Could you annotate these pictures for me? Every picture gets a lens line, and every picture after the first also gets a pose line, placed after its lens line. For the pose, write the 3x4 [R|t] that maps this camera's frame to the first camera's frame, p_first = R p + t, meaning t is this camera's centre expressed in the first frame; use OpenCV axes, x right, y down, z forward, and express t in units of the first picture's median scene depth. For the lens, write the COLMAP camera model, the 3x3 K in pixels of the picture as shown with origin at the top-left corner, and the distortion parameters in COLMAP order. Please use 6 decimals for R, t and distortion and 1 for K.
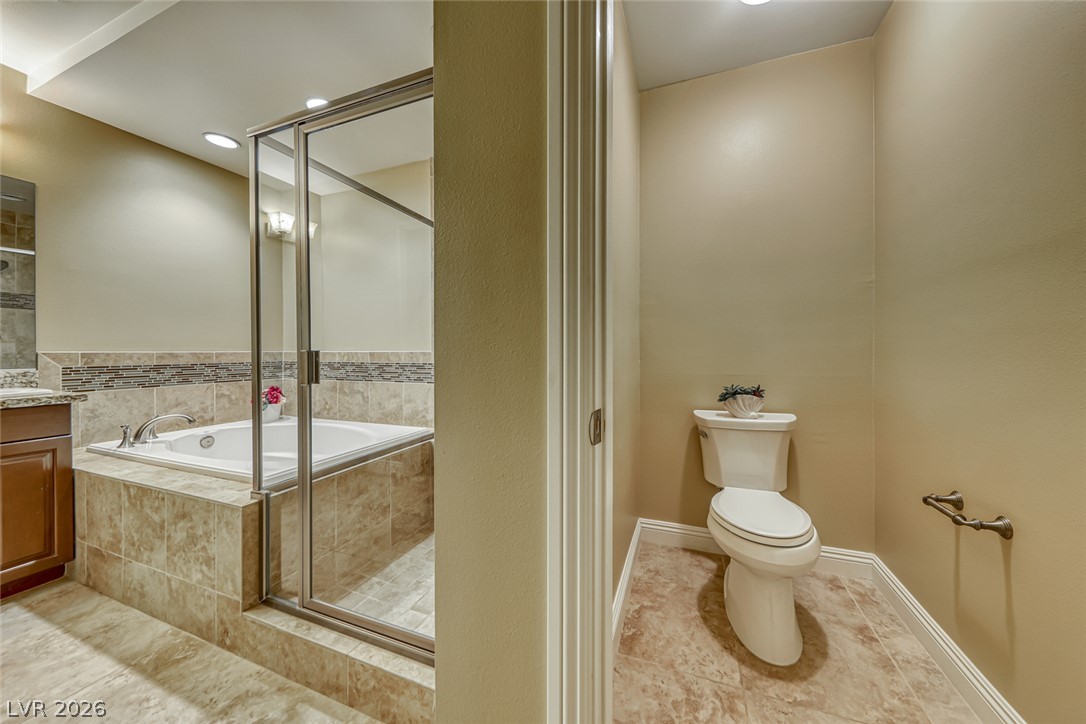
lens RADIAL K [[383.0, 0, 543.0], [0, 383.0, 346.4], [0, 0, 1]] dist [0.013363, -0.004383]
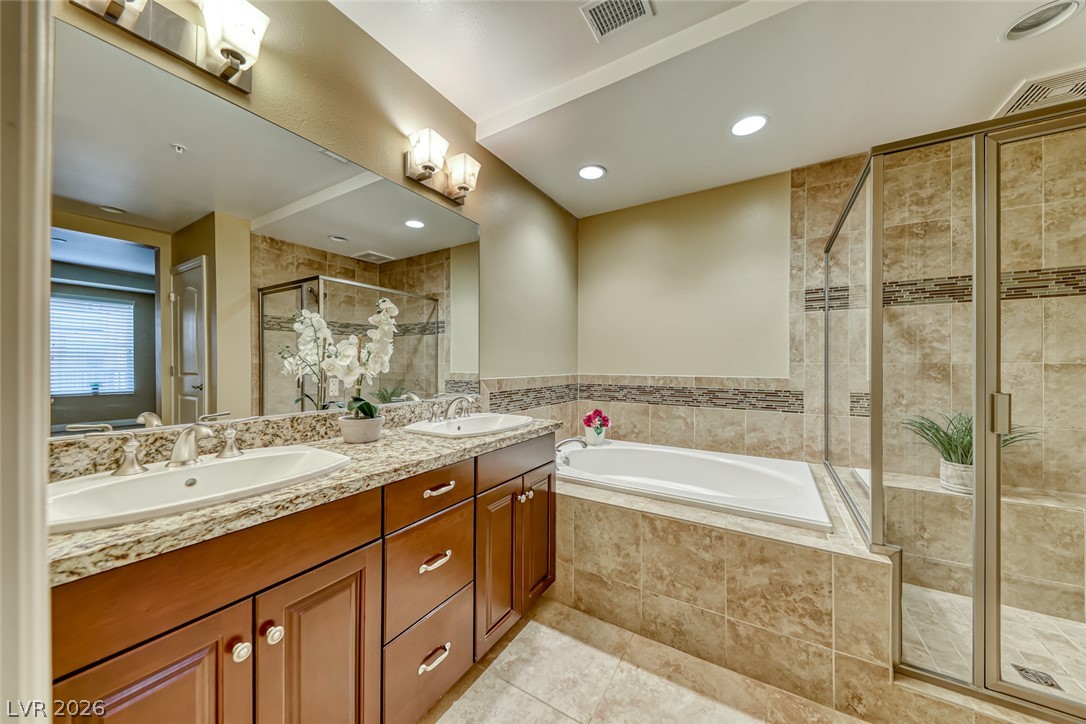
lens RADIAL K [[376.1, 0, 536.9], [0, 376.1, 356.6], [0, 0, 1]] dist [0.022745, -0.006599]
pose [[0.985095, 0.001454, -0.172008, -1.091536], [-0.002486, 0.999980, -0.005784, -0.047942], [0.171996, 0.006125, 0.985079, -0.020860]]
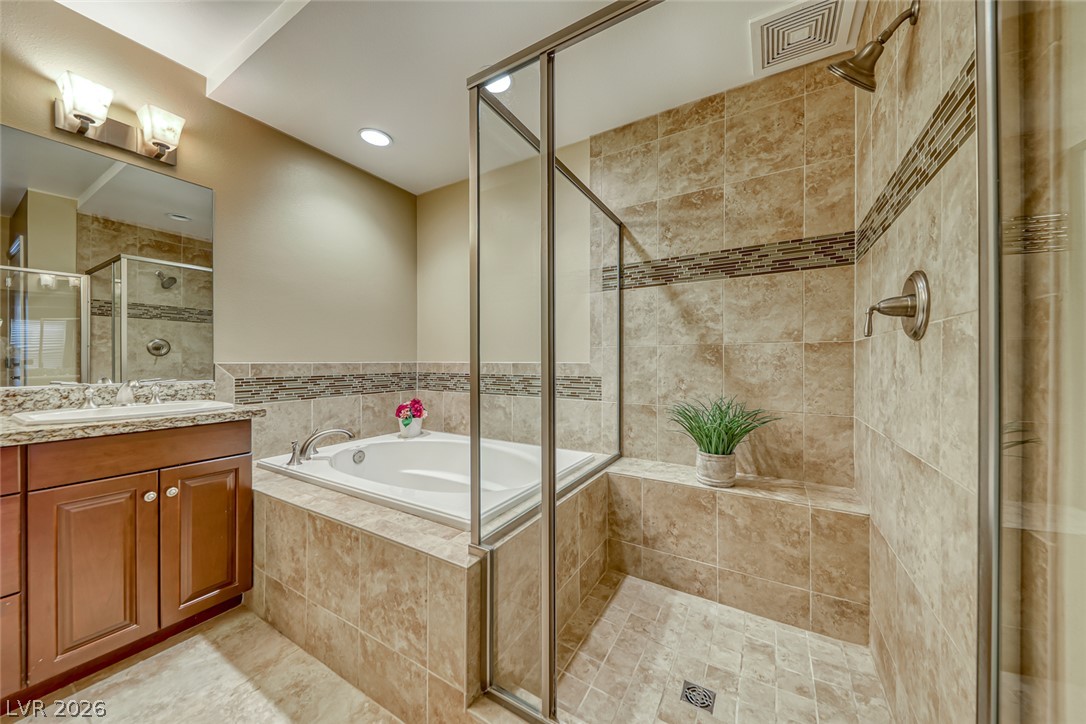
lens RADIAL K [[376.2, 0, 539.0], [0, 376.2, 354.9], [0, 0, 1]] dist [0.032995, -0.013023]
pose [[0.986082, 0.000803, -0.166257, -0.388056], [-0.001323, 0.999995, -0.003020, -0.004369], [0.166254, 0.003198, 0.986078, 0.210600]]
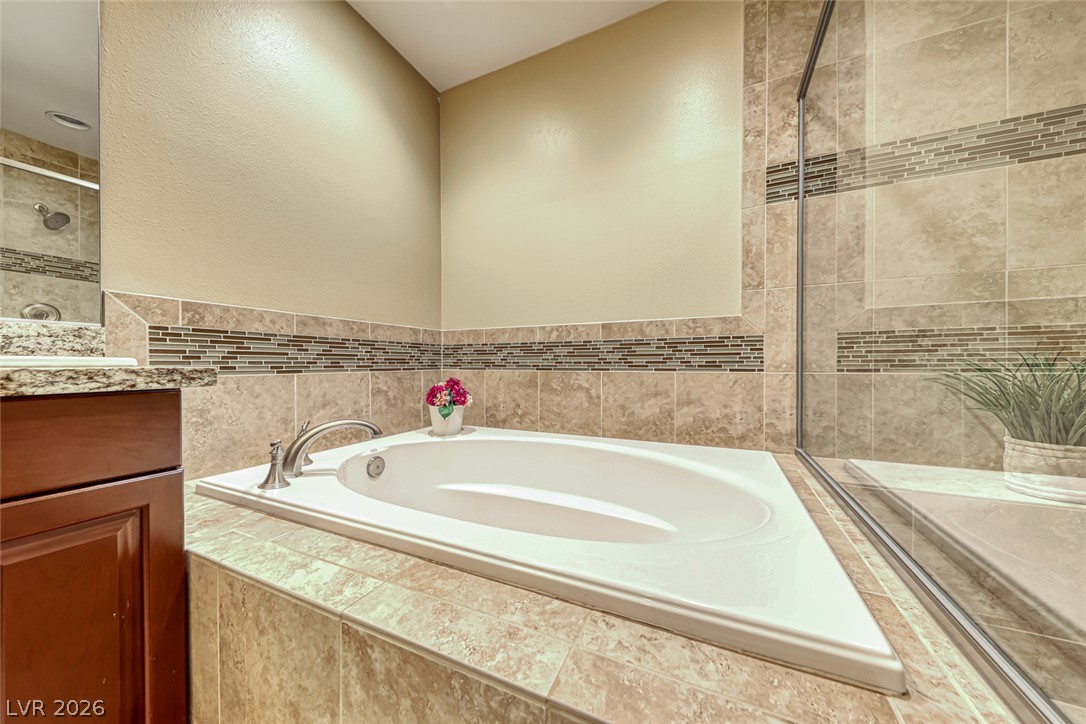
lens RADIAL K [[370.4, 0, 539.5], [0, 370.4, 359.1], [0, 0, 1]] dist [0.018939, -0.006288]
pose [[0.998084, -0.000770, -0.061876, -0.824783], [0.000750, 1.000000, -0.000338, 0.115673], [0.061876, 0.000291, 0.998084, 0.634268]]
